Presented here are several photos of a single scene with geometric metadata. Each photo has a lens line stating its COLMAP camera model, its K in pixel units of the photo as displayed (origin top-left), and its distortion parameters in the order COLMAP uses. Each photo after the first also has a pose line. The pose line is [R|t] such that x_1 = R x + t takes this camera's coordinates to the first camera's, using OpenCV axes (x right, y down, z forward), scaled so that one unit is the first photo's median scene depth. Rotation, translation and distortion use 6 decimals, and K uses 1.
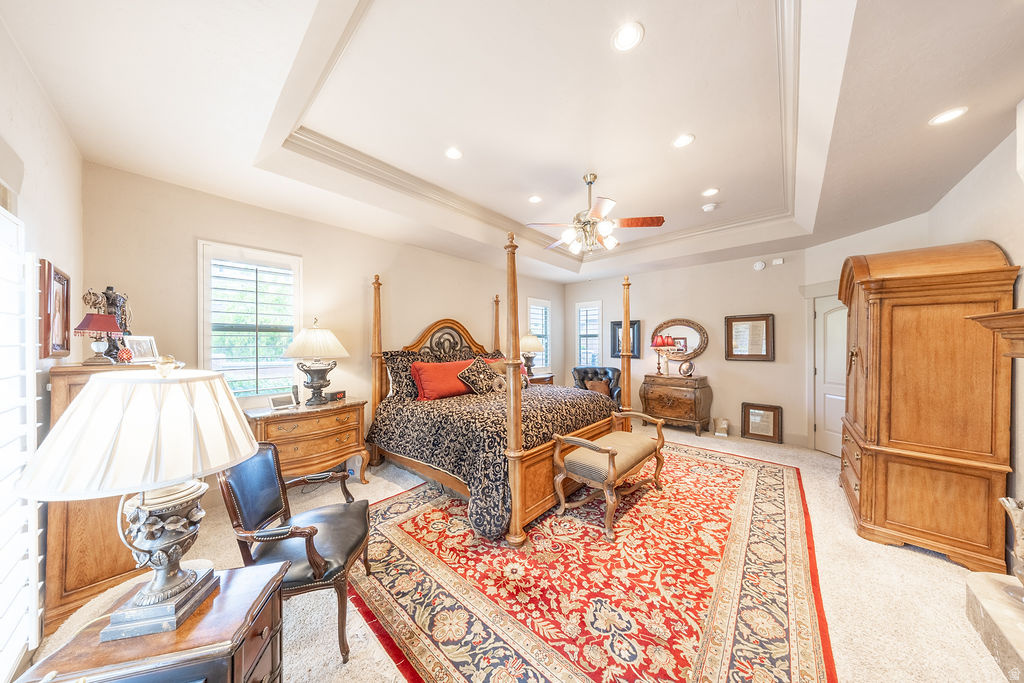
lens RADIAL K [[300.7, 0, 510.8], [0, 300.7, 342.7], [0, 0, 1]] dist [0.005503, 0.000680]
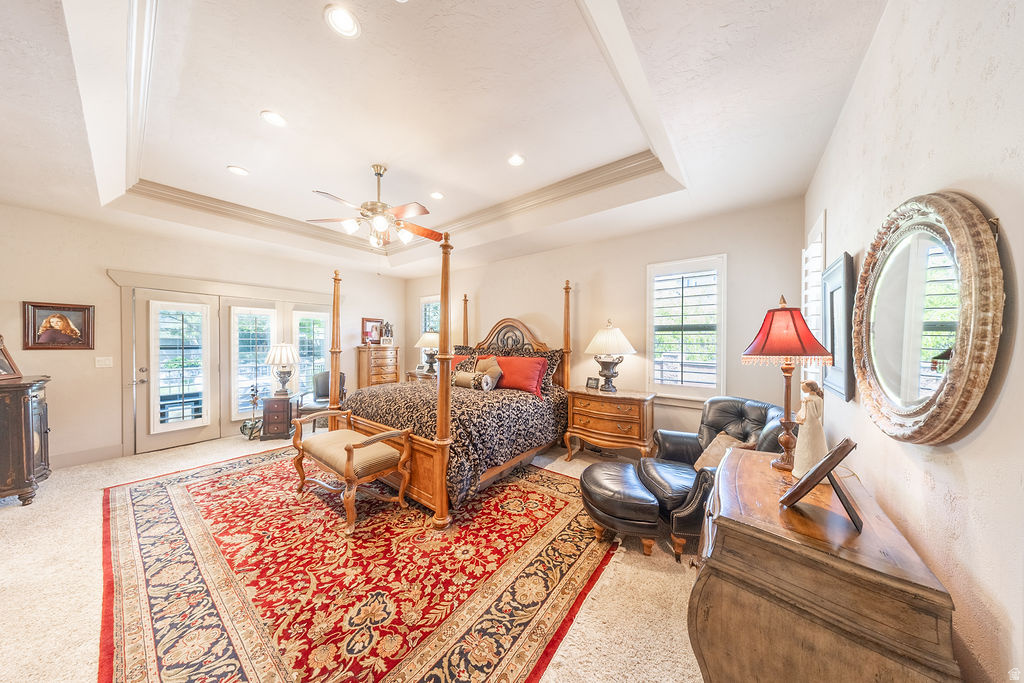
lens RADIAL K [[300.7, 0, 512.1], [0, 300.7, 342.7], [0, 0, 1]] dist [0.005503, 0.000680]
pose [[0.089043, 0.007155, -0.996002, 1.490718], [-0.002315, 0.999973, 0.006977, 0.004977], [0.996025, 0.001685, 0.089057, 1.567986]]
